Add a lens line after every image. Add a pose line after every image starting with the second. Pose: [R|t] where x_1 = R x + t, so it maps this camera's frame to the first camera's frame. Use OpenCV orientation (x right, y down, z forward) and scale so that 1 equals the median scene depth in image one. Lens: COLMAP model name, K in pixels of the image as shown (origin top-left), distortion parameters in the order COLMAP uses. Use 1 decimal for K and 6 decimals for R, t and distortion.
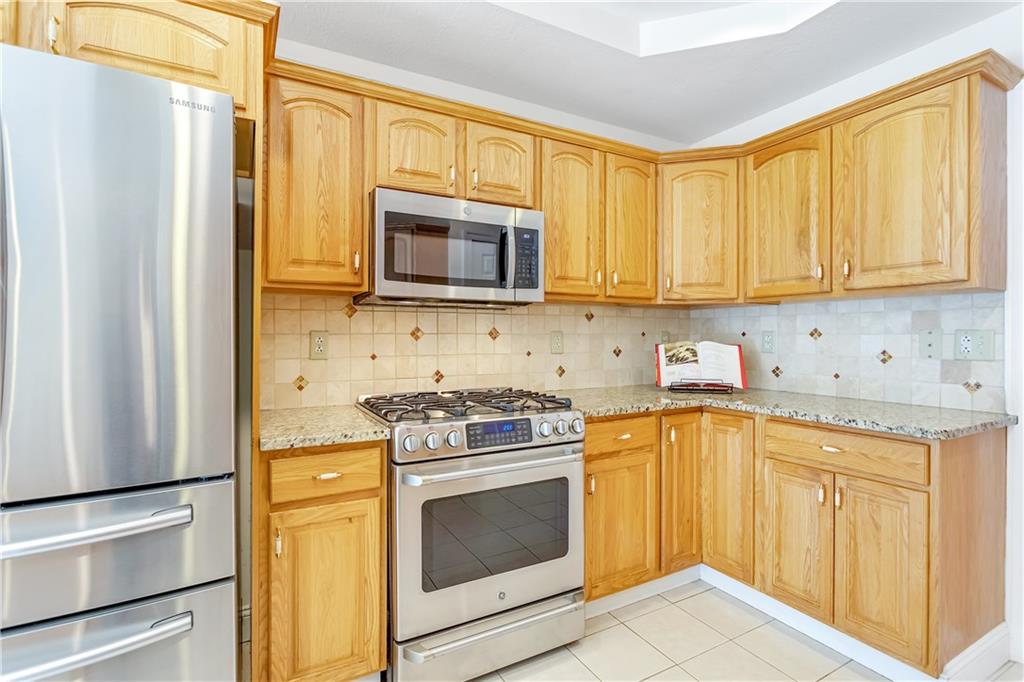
lens RADIAL K [[491.4, 0, 512.6], [0, 491.4, 337.5], [0, 0, 1]] dist [-0.006911, 0.000741]
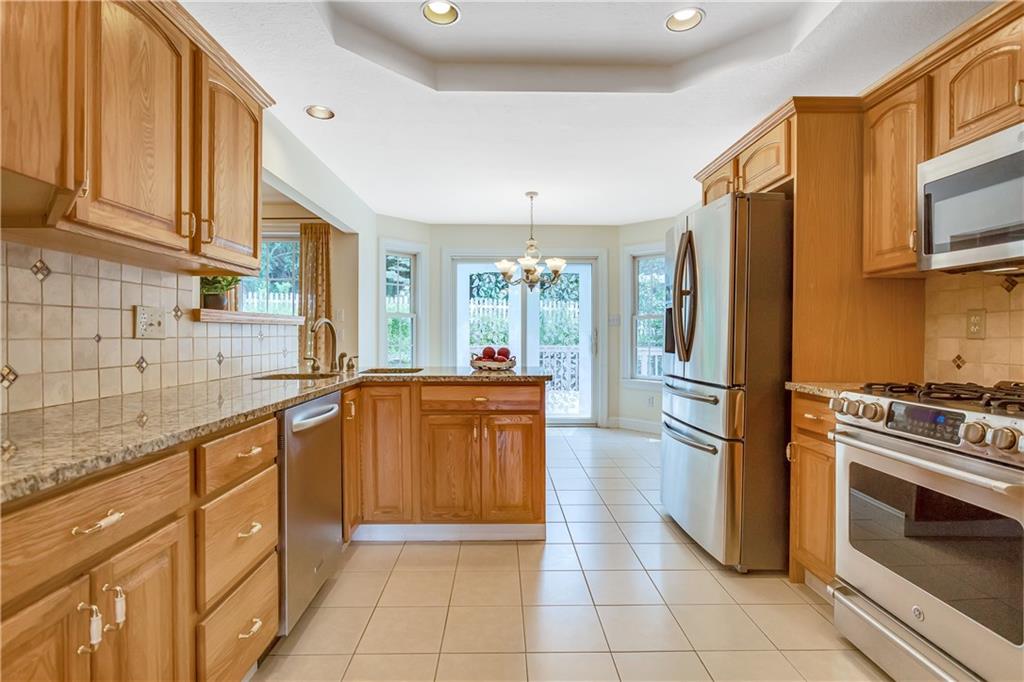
lens RADIAL K [[491.4, 0, 511.0], [0, 491.4, 339.7], [0, 0, 1]] dist [-0.006911, 0.000741]
pose [[-0.466637, 0.004282, -0.884439, 1.030768], [-0.006538, 0.999944, 0.008291, 0.051967], [0.884425, 0.009652, -0.466583, 0.756919]]
